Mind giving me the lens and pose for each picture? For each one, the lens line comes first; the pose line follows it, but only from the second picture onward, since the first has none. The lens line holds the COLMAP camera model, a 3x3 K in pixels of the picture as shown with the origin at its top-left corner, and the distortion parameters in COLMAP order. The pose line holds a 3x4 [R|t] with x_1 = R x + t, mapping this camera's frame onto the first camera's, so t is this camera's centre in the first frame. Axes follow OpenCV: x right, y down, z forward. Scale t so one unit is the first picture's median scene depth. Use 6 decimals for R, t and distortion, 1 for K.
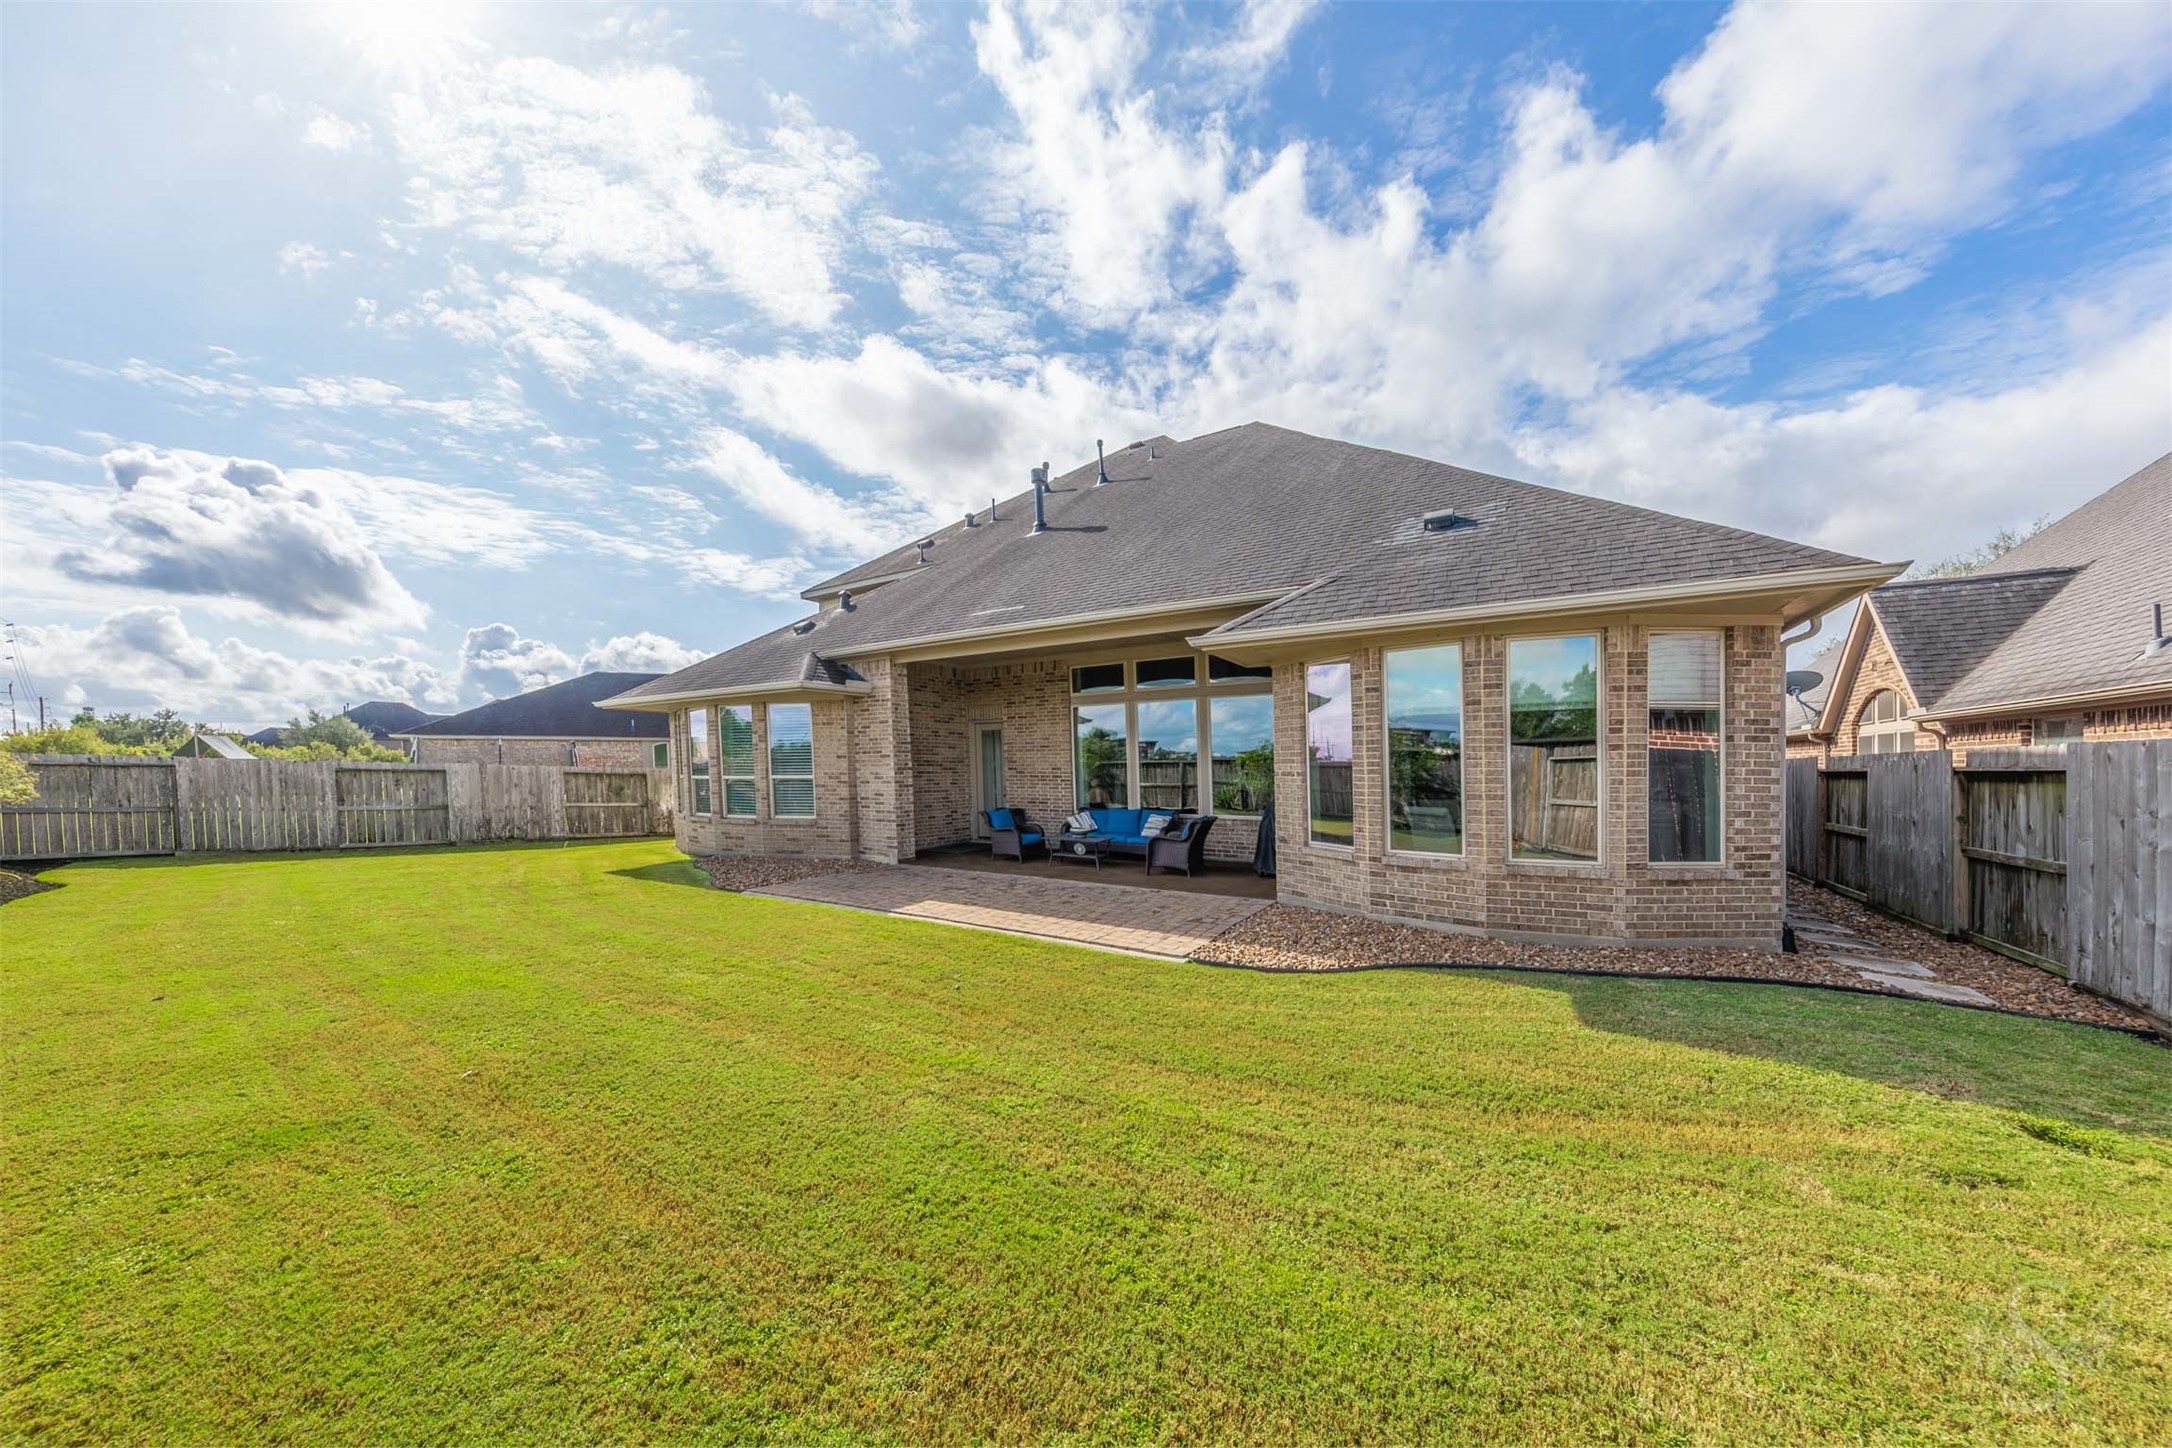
lens RADIAL K [[642.6, 0, 1087.5], [0, 642.6, 771.0], [0, 0, 1]] dist [0.000455, -0.000010]
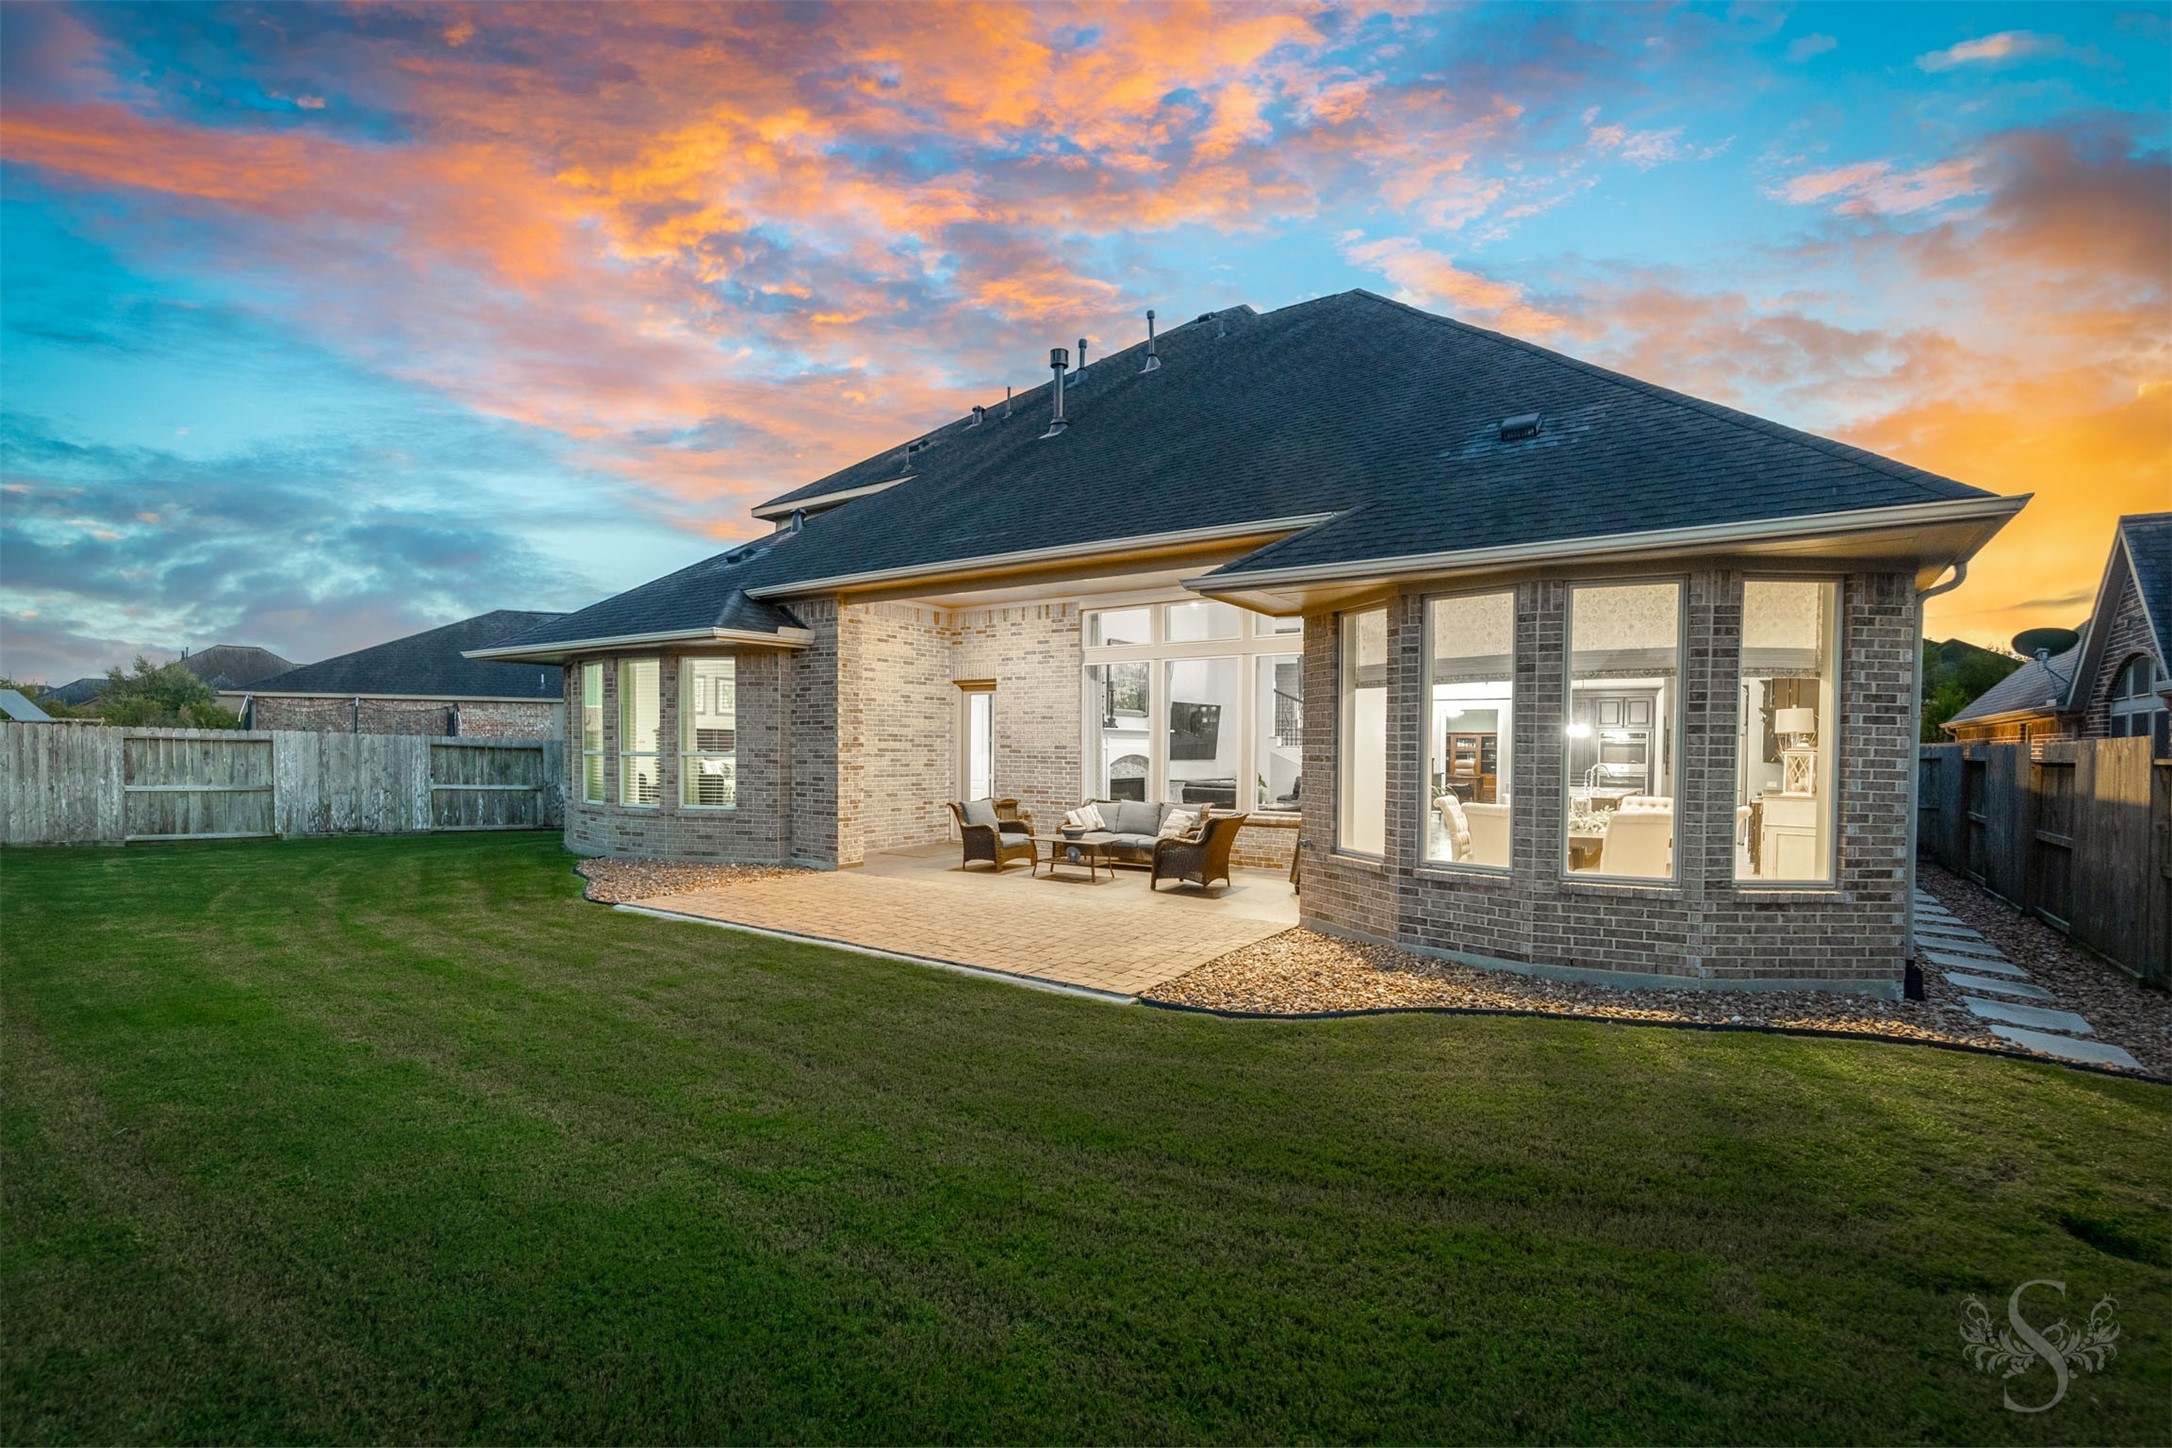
lens RADIAL K [[867.9, 0, 1187.3], [0, 867.9, 740.2], [0, 0, 1]] dist [0.000547, 0.000078]
pose [[0.999935, 0.011072, -0.002830, 0.193129], [-0.011100, 0.999890, -0.009879, -0.005876], [0.002720, 0.009909, 0.999947, -0.034673]]
